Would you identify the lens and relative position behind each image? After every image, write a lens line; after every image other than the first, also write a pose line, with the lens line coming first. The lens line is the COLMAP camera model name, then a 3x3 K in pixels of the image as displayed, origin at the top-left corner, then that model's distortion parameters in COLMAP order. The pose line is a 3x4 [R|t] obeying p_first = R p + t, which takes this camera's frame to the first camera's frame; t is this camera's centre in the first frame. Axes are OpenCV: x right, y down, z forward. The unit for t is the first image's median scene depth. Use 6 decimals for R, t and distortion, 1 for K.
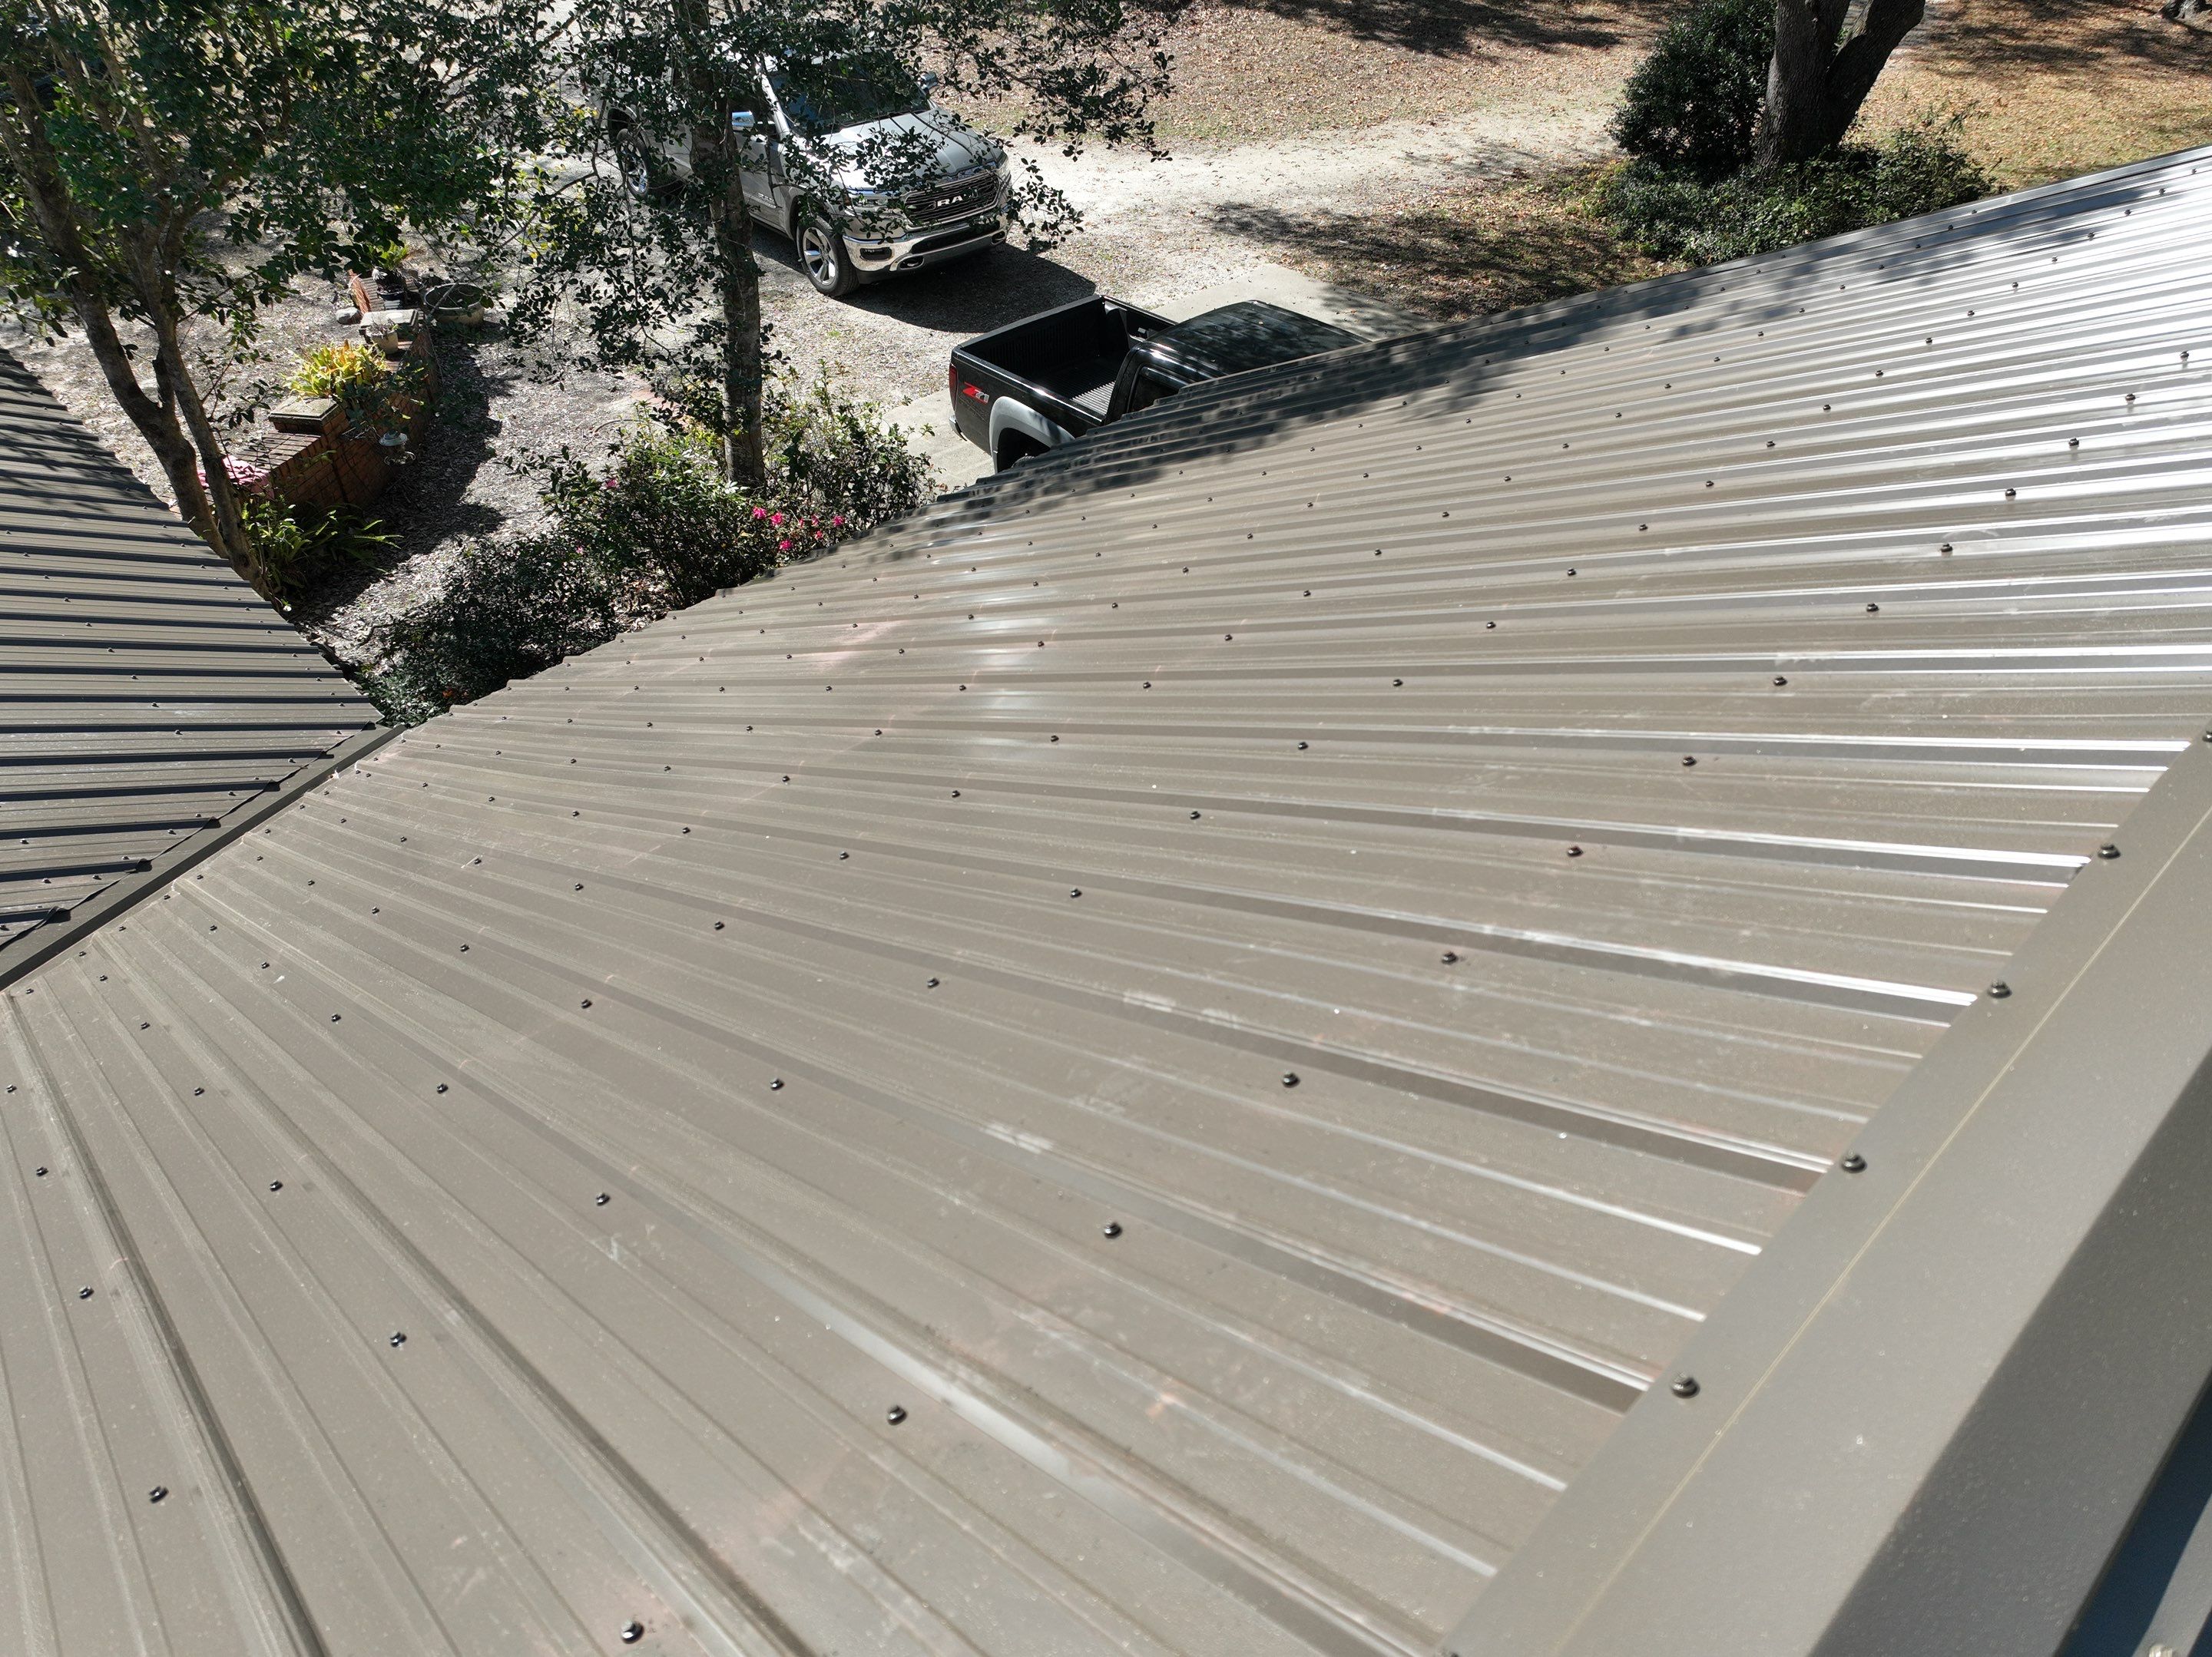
lens RADIAL K [[1536.5, 0, 1112.0], [0, 1536.5, 829.5], [0, 0, 1]] dist [-0.016705, 0.029897]
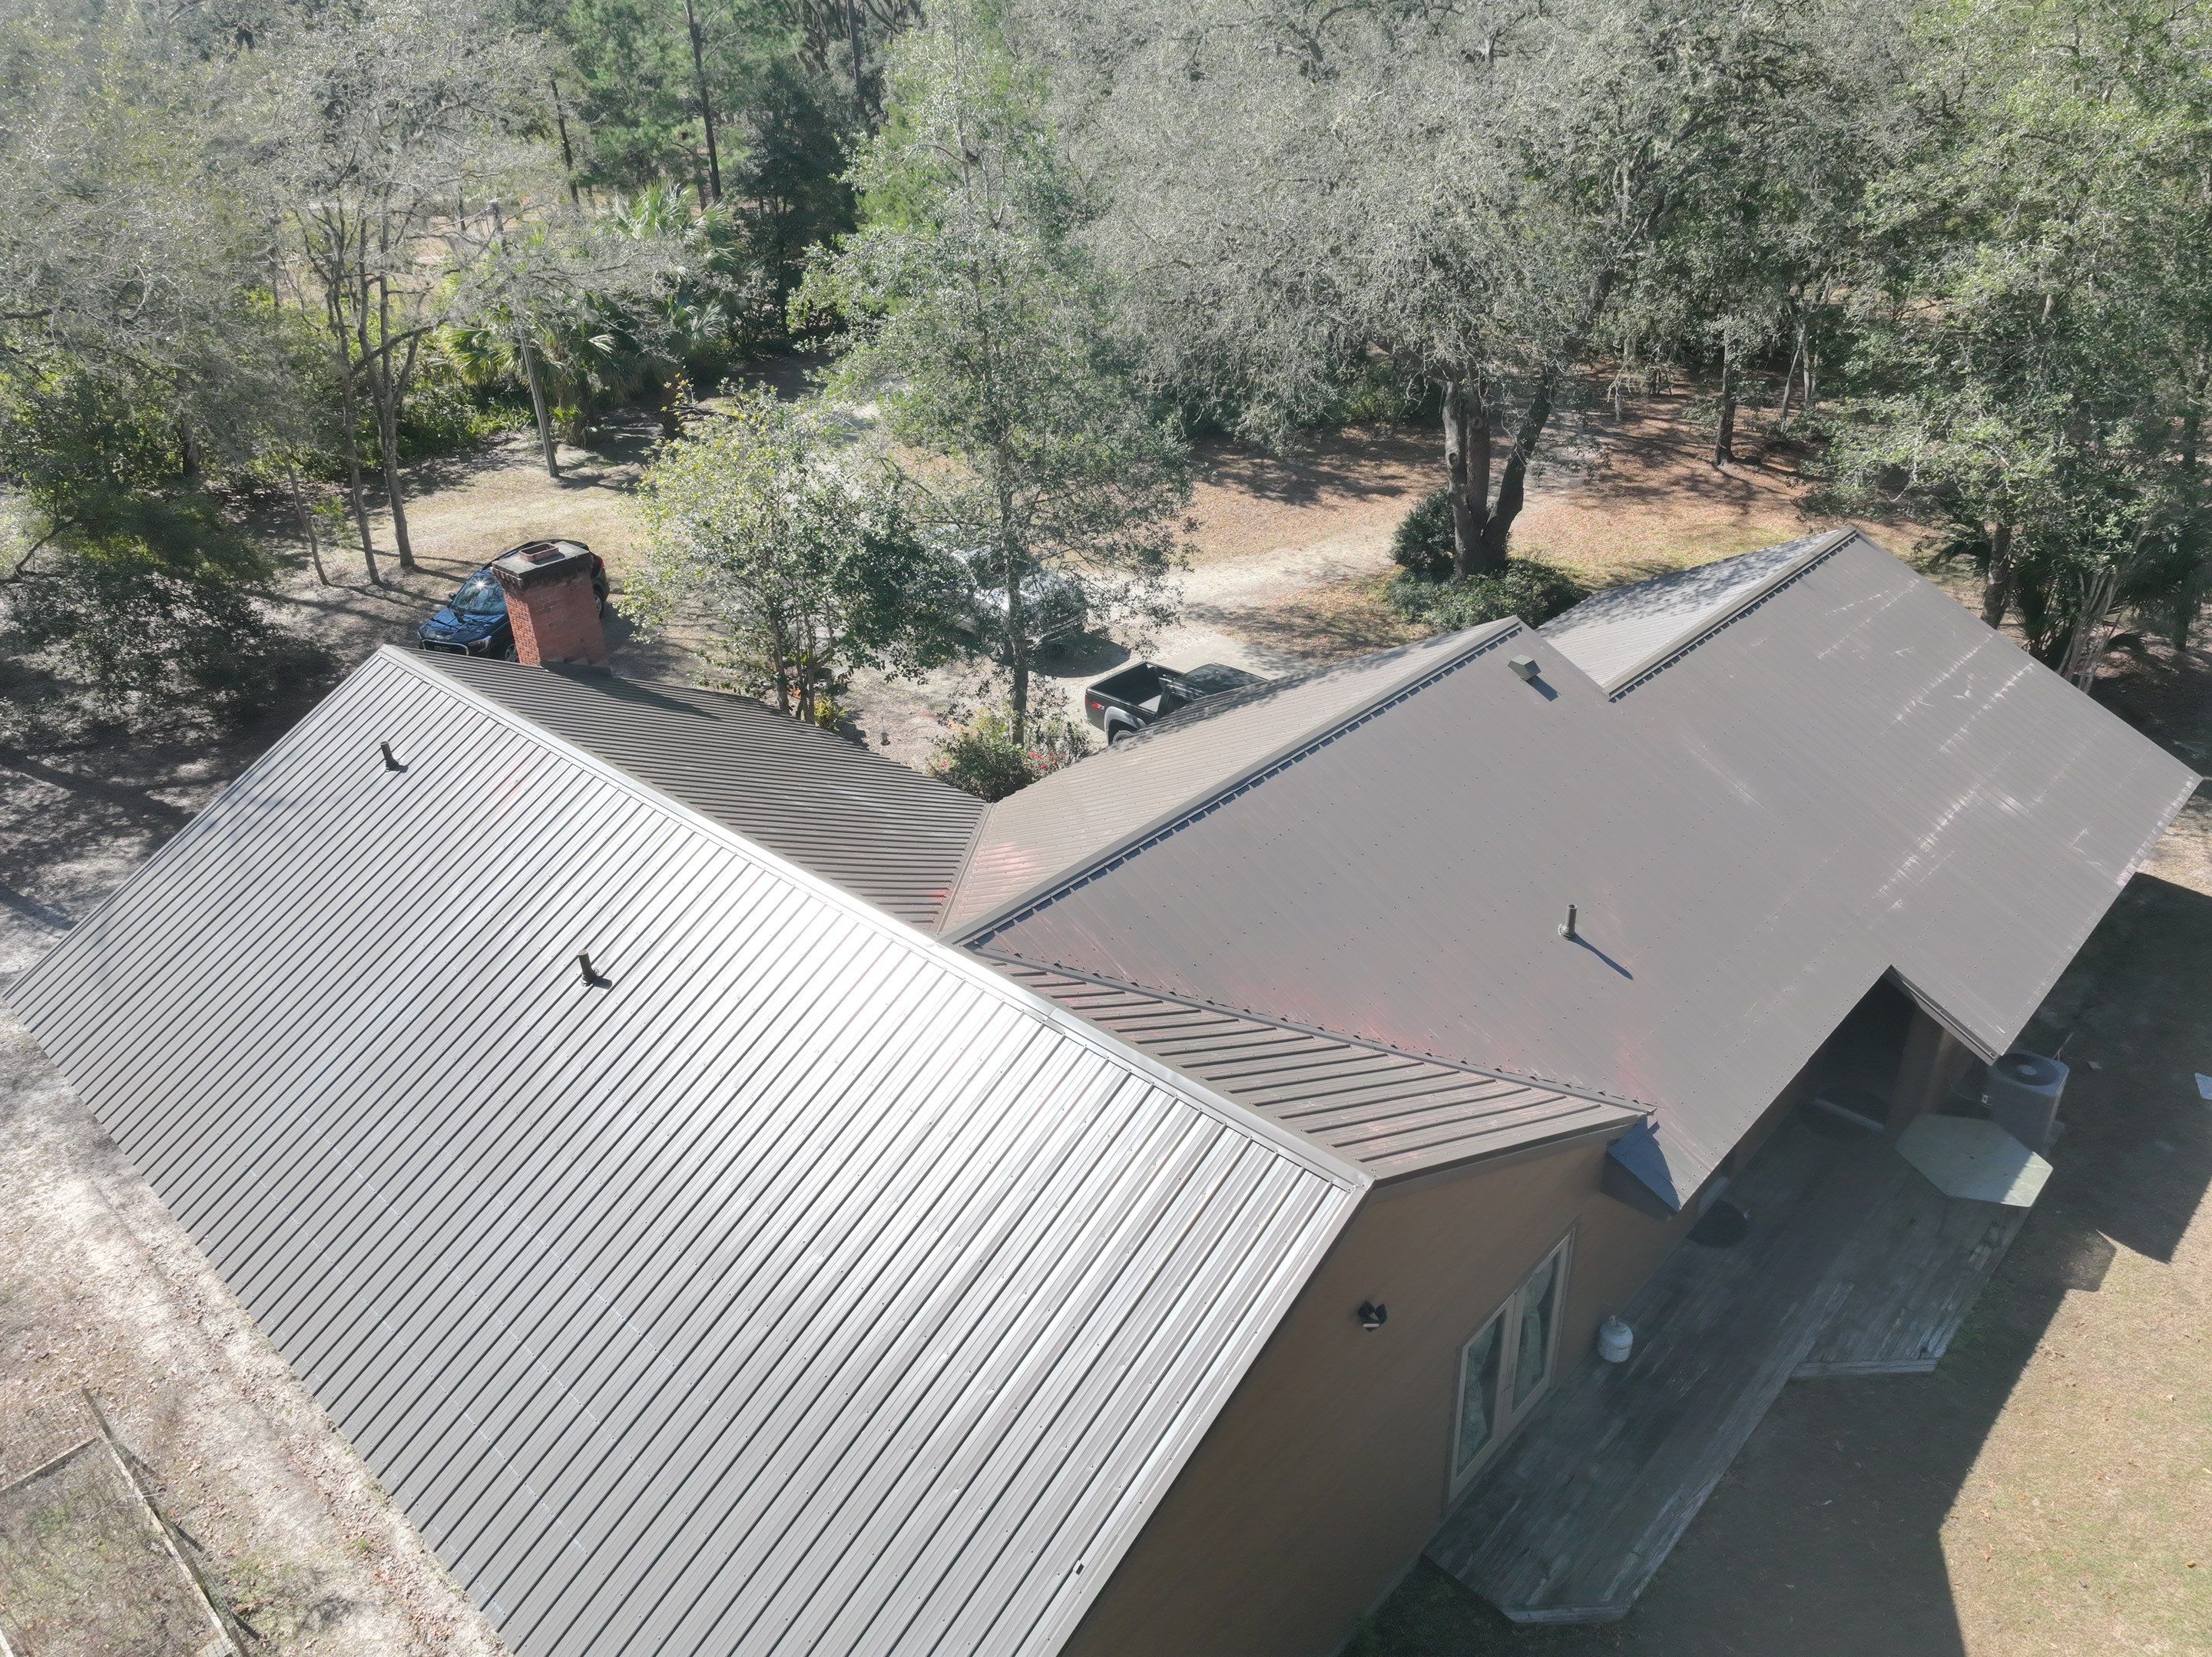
lens RADIAL K [[1536.5, 0, 1112.0], [0, 1536.5, 829.5], [0, 0, 1]] dist [-0.016705, 0.029897]
pose [[0.998314, -0.050947, 0.027831, -0.159660], [0.055296, 0.980486, -0.188653, 0.389877], [-0.017677, 0.189874, 0.981649, -1.432528]]
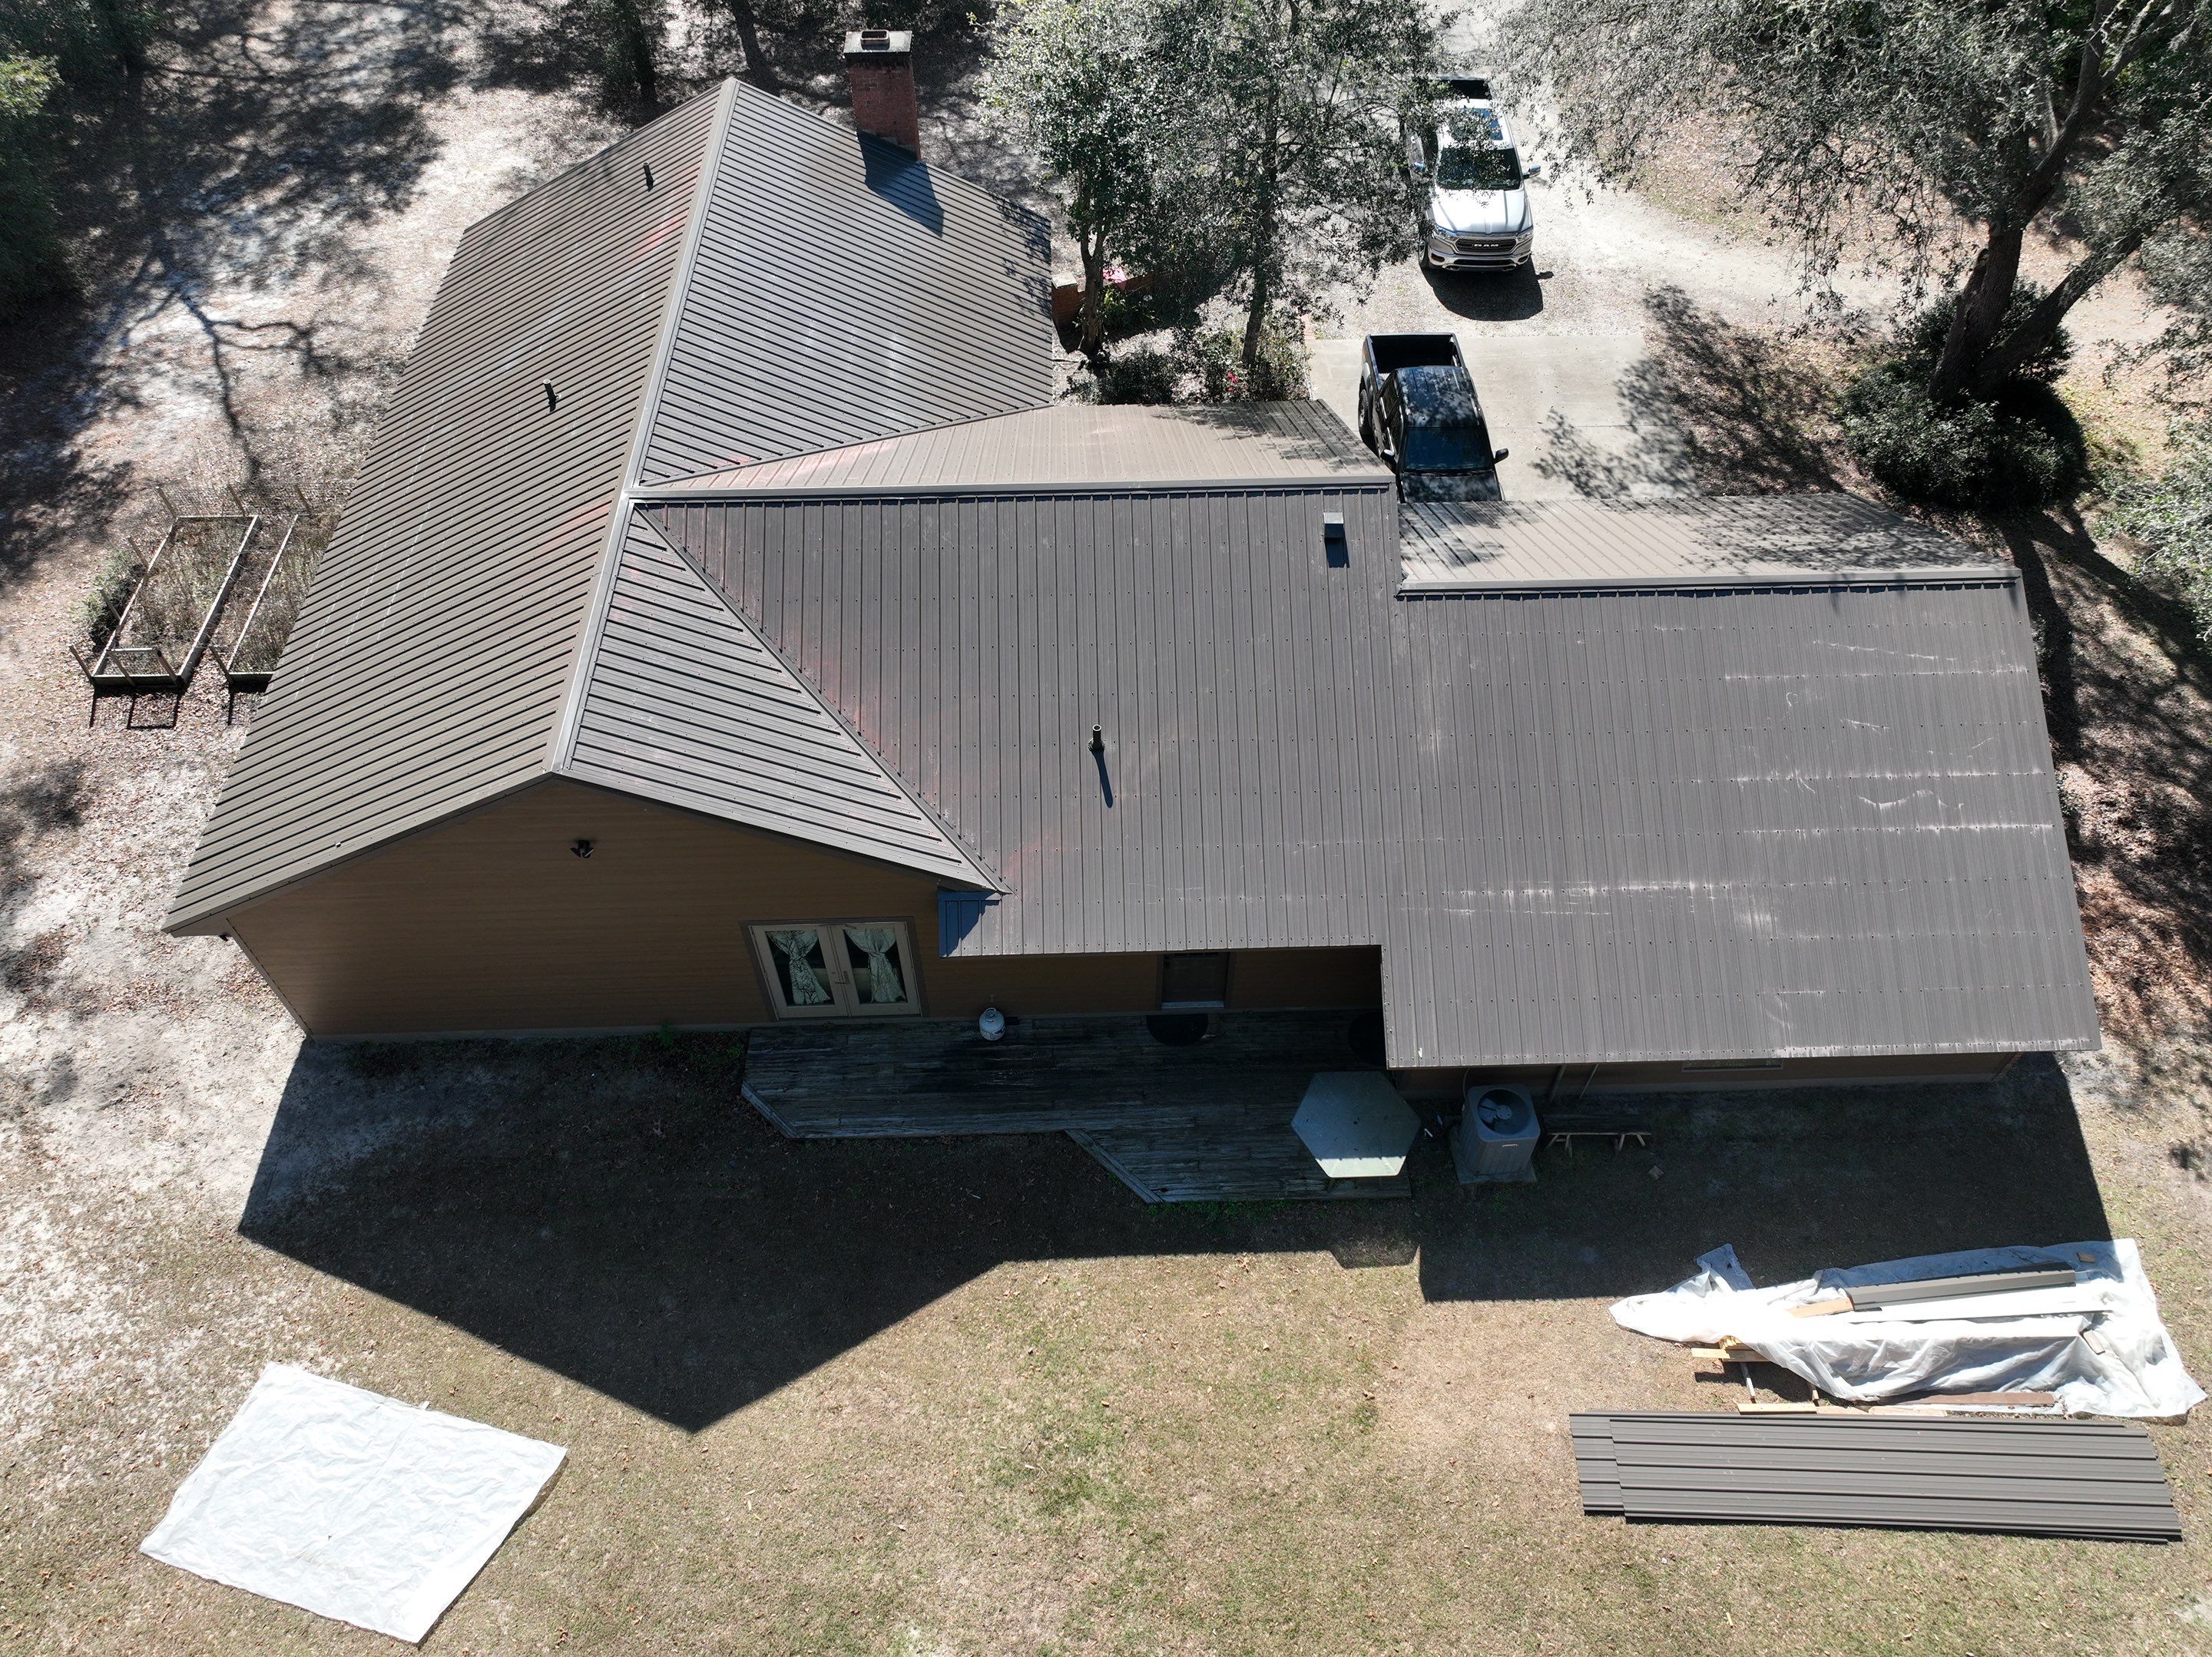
lens RADIAL K [[1536.5, 0, 1112.0], [0, 1536.5, 829.5], [0, 0, 1]] dist [-0.016705, 0.029897]
pose [[0.742782, 0.526377, -0.413766, 1.125556], [-0.436267, 0.849296, 0.297267, -0.223431], [0.507885, -0.040292, 0.860482, -1.451326]]
